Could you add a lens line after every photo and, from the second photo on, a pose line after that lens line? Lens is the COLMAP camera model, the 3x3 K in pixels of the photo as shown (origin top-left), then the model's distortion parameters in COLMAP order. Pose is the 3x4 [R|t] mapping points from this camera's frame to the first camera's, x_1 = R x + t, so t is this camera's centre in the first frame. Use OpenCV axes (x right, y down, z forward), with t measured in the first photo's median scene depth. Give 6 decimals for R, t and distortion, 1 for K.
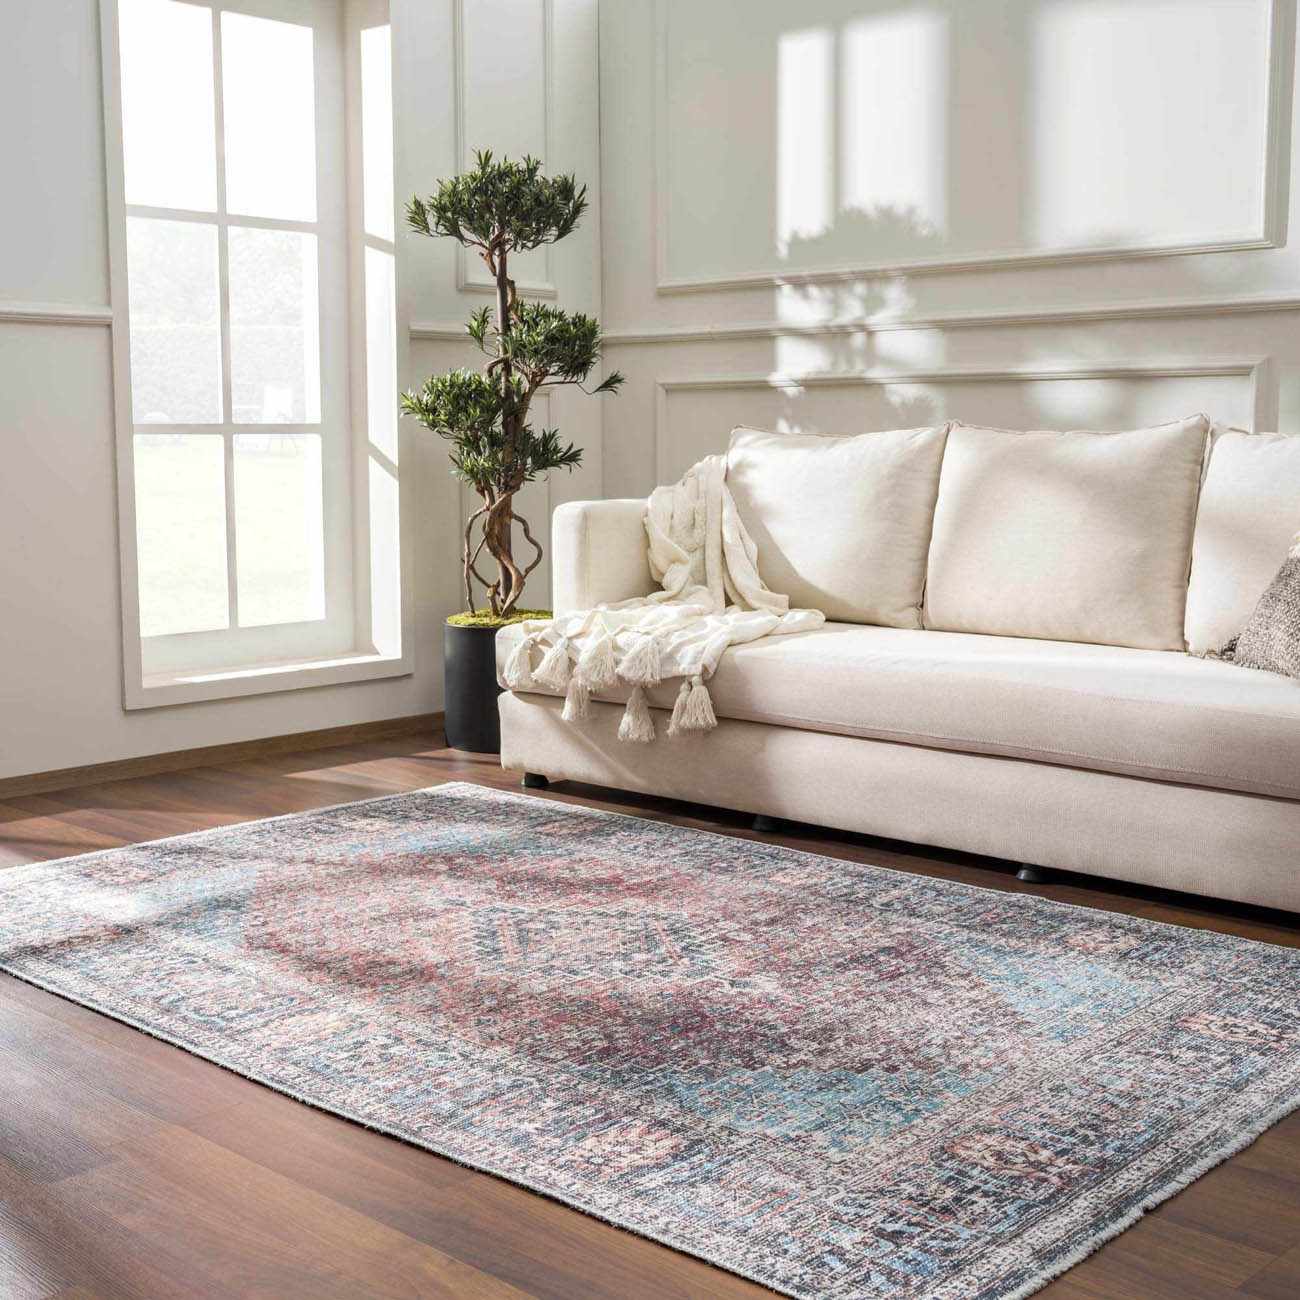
lens RADIAL K [[1819.5, 0, 650.0], [0, 1819.5, 650.0], [0, 0, 1]] dist [-0.010302, 0.031036]
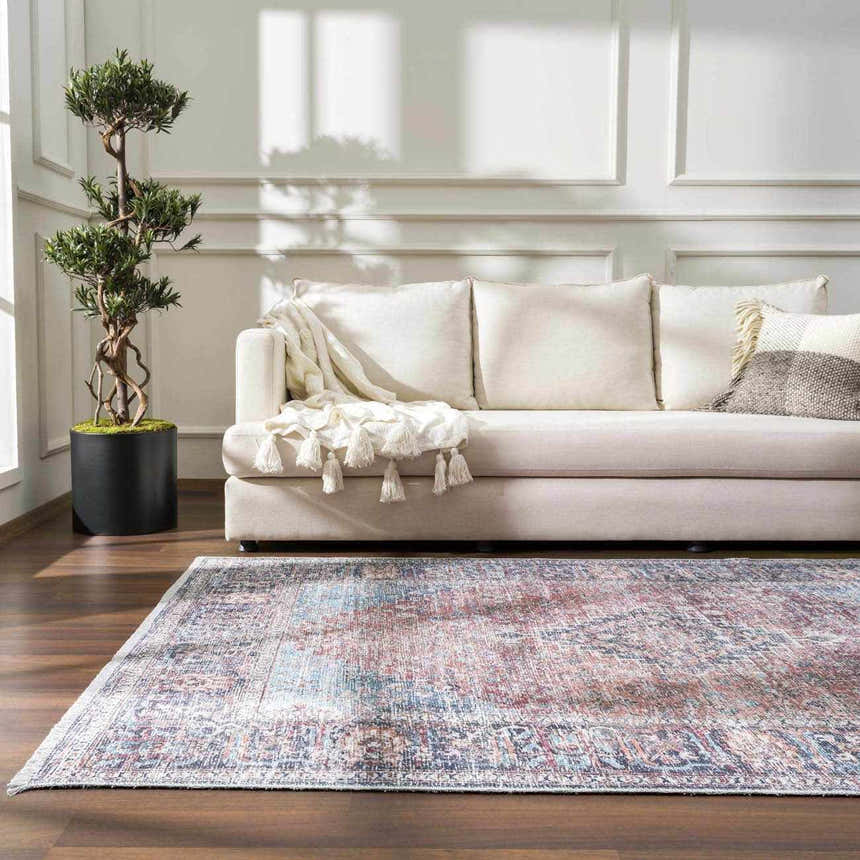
lens RADIAL K [[1015.7, 0, 428.8], [0, 1015.7, 405.7], [0, 0, 1]] dist [0.008870, -0.041245]
pose [[0.720461, -0.051844, 0.691555, -0.482999], [0.075818, 0.997113, -0.004236, -0.014842], [-0.689338, 0.055485, 0.722312, 0.410278]]
